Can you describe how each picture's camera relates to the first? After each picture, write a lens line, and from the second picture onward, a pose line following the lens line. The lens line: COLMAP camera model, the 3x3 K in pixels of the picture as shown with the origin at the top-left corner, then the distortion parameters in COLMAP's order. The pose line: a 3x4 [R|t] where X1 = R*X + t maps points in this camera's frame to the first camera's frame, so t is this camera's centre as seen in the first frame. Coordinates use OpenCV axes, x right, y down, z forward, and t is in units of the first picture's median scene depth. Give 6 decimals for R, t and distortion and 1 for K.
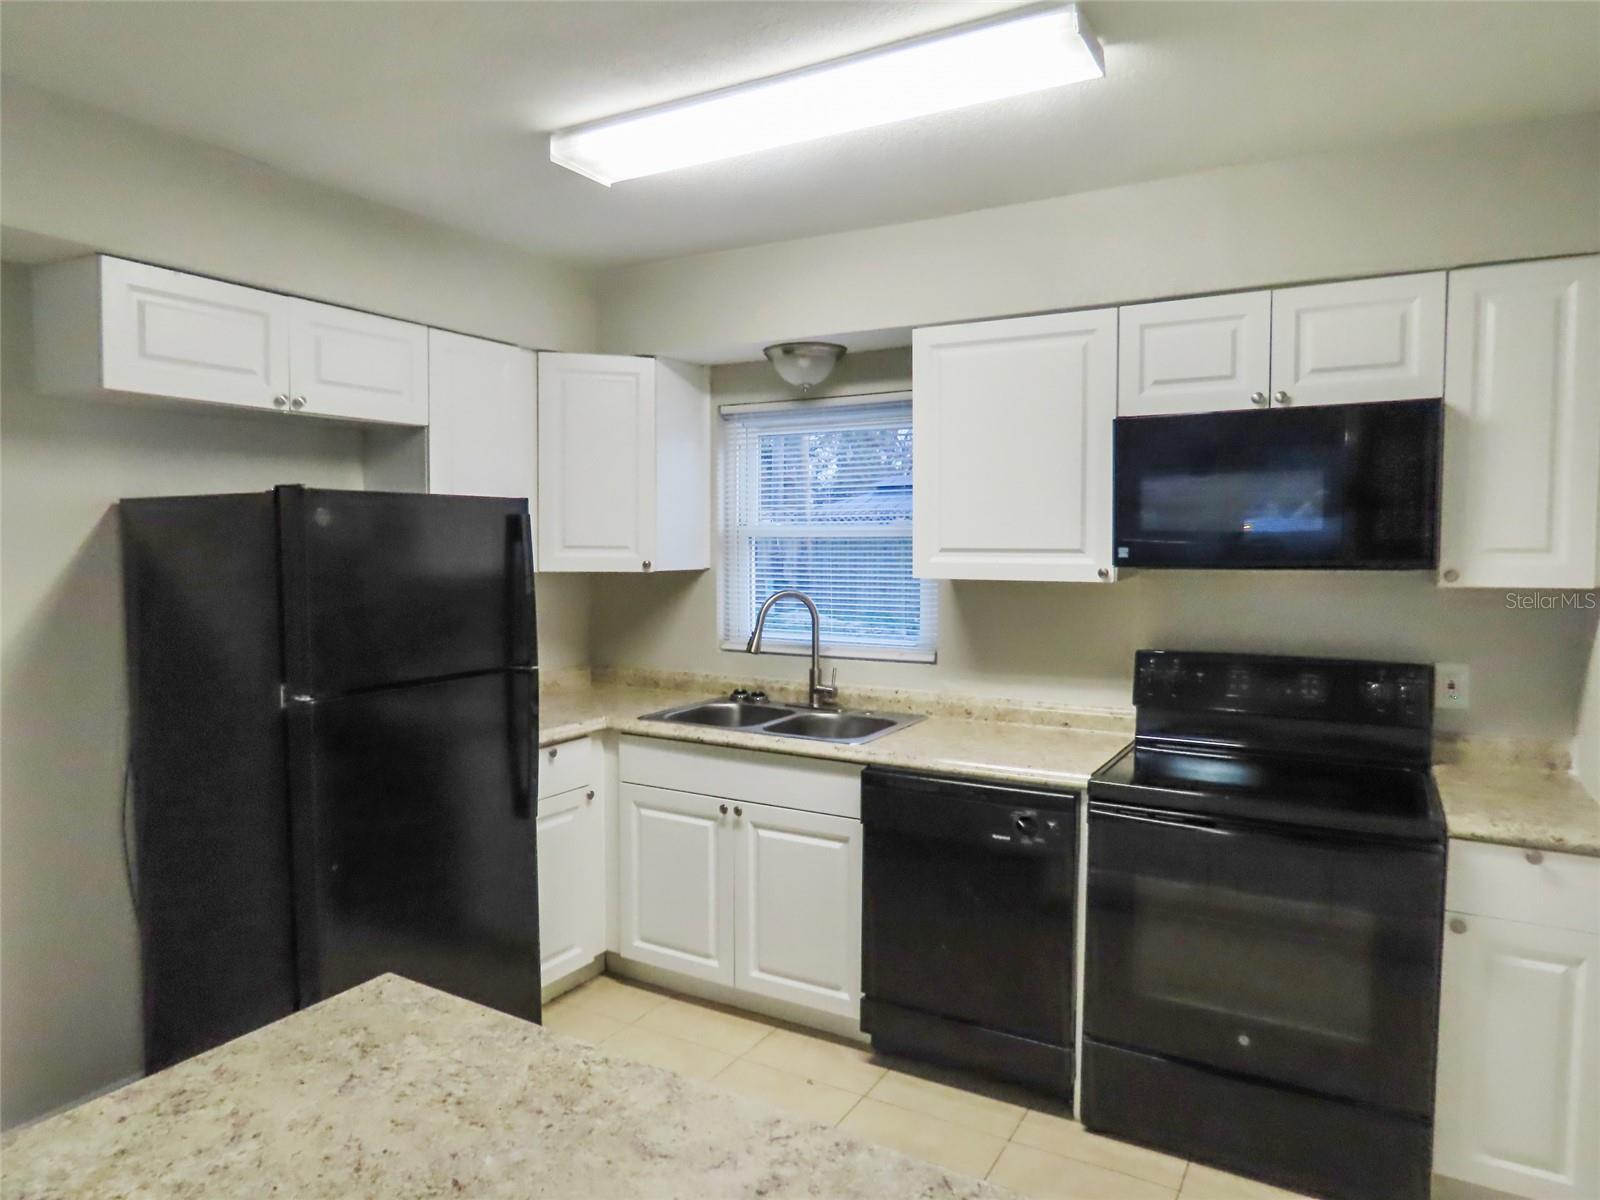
lens RADIAL K [[995.9, 0, 794.5], [0, 995.9, 599.6], [0, 0, 1]] dist [-0.011590, 0.000887]
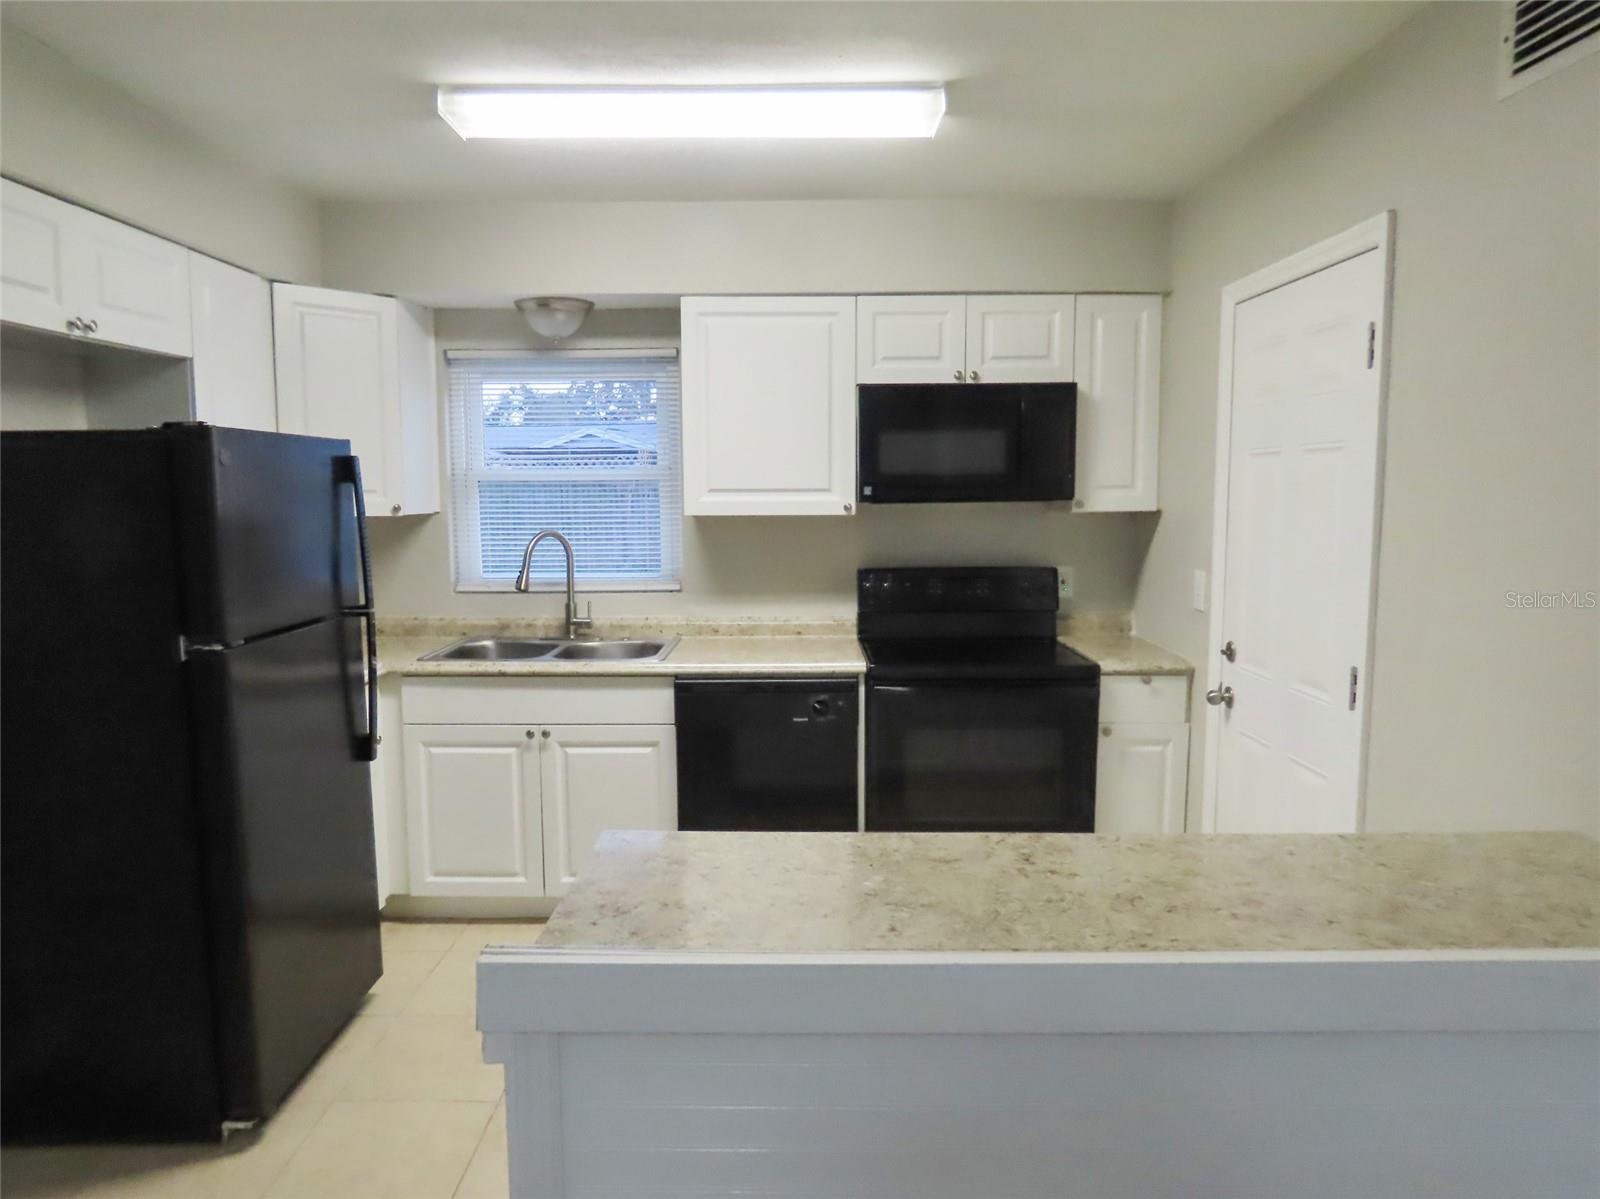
lens RADIAL K [[995.9, 0, 812.9], [0, 995.9, 598.0], [0, 0, 1]] dist [-0.011590, 0.000887]
pose [[0.871370, -0.058671, 0.487106, -0.339875], [0.034161, 0.997670, 0.059058, 0.011581], [-0.489436, -0.034821, 0.871344, -0.084343]]
